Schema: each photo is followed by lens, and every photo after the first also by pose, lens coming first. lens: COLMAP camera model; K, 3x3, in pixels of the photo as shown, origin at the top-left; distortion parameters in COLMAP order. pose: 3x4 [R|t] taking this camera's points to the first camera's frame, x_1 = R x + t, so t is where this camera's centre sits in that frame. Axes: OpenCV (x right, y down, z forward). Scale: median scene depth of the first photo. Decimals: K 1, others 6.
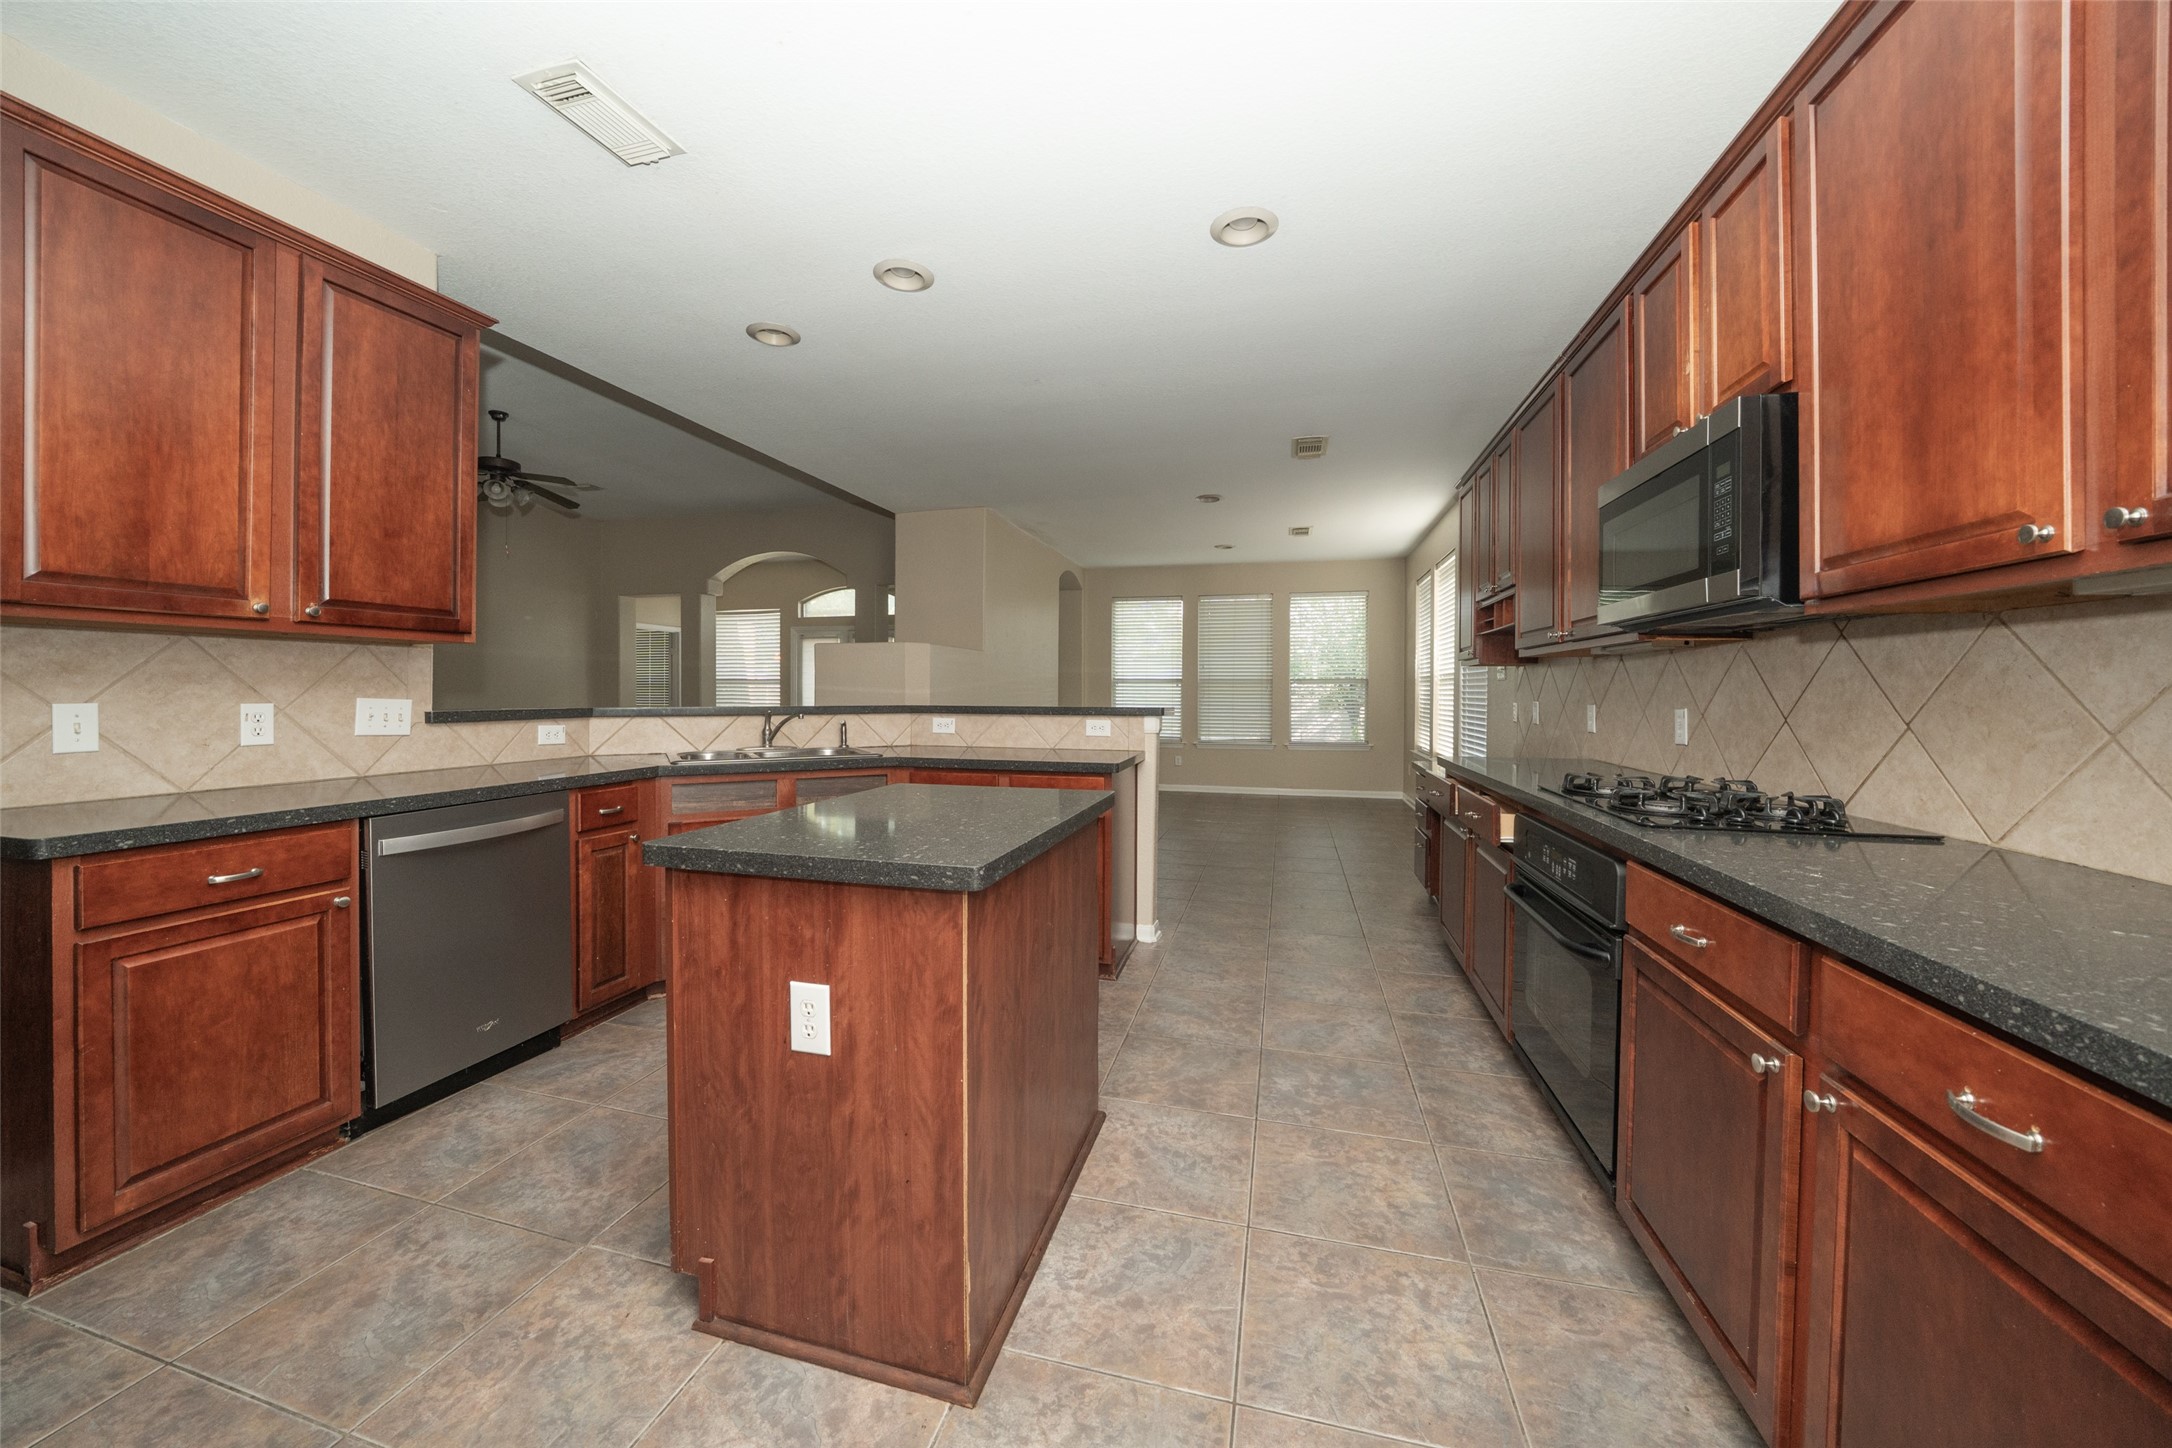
lens RADIAL K [[764.2, 0, 1081.8], [0, 764.2, 691.9], [0, 0, 1]] dist [-0.001028, -0.000027]
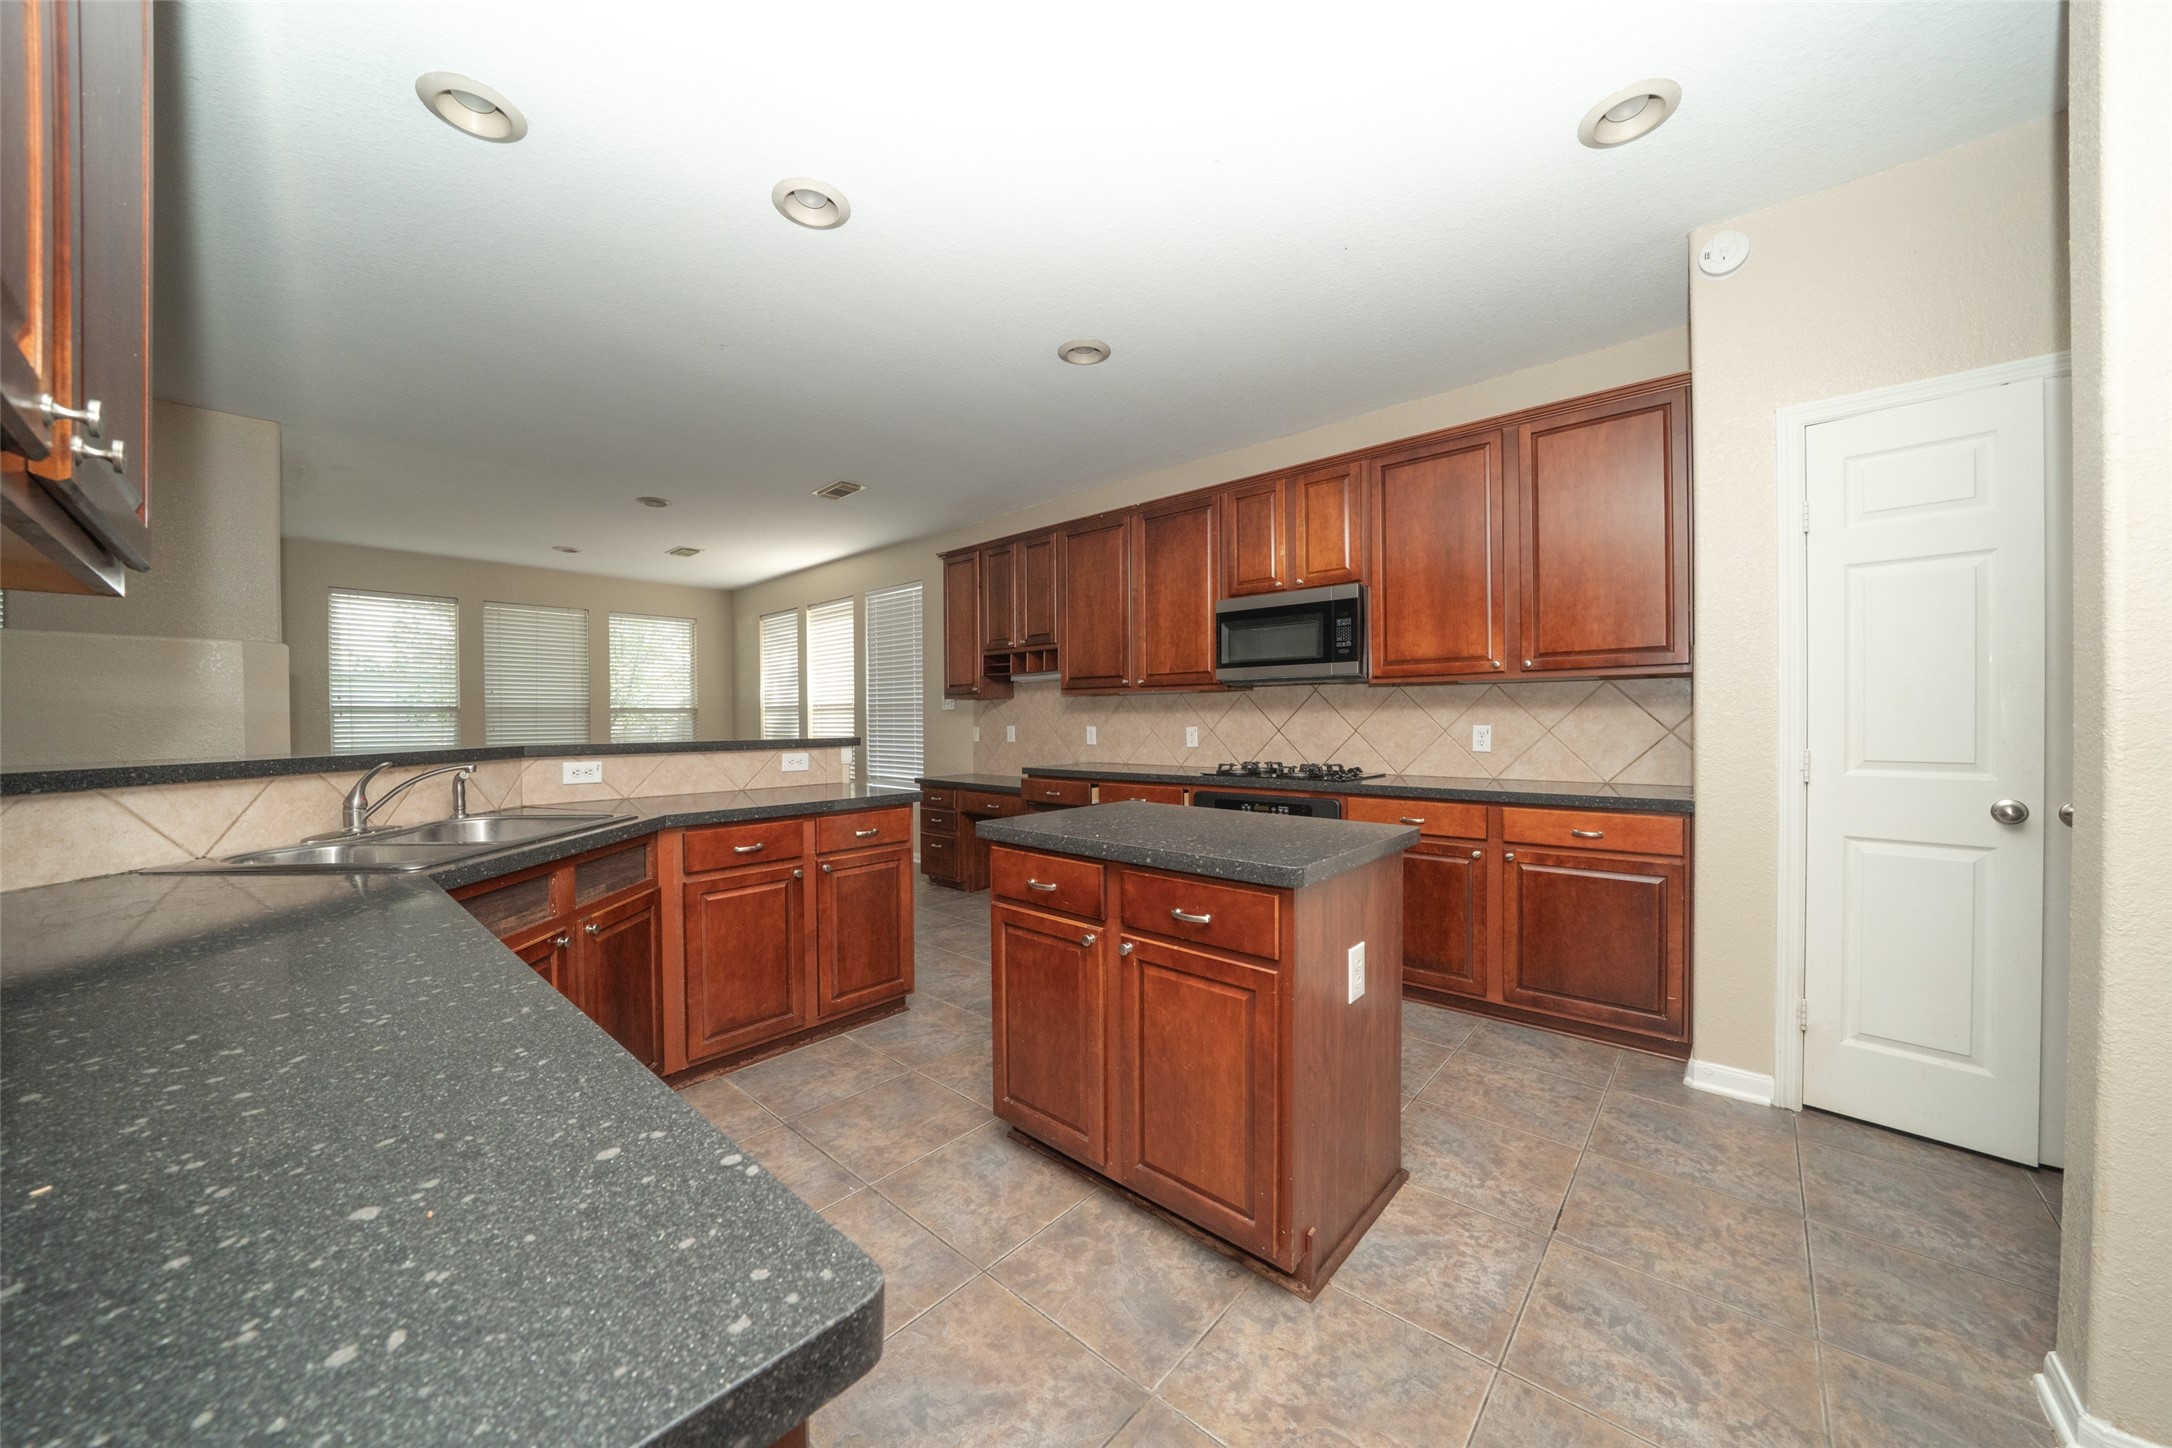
lens RADIAL K [[748.5, 0, 1060.7], [0, 748.5, 727.1], [0, 0, 1]] dist [-0.001025, -0.000041]
pose [[0.462958, -0.015512, 0.886245, -0.943843], [0.010184, 0.999874, 0.012181, -0.002107], [-0.886322, 0.003386, 0.463057, 0.481552]]
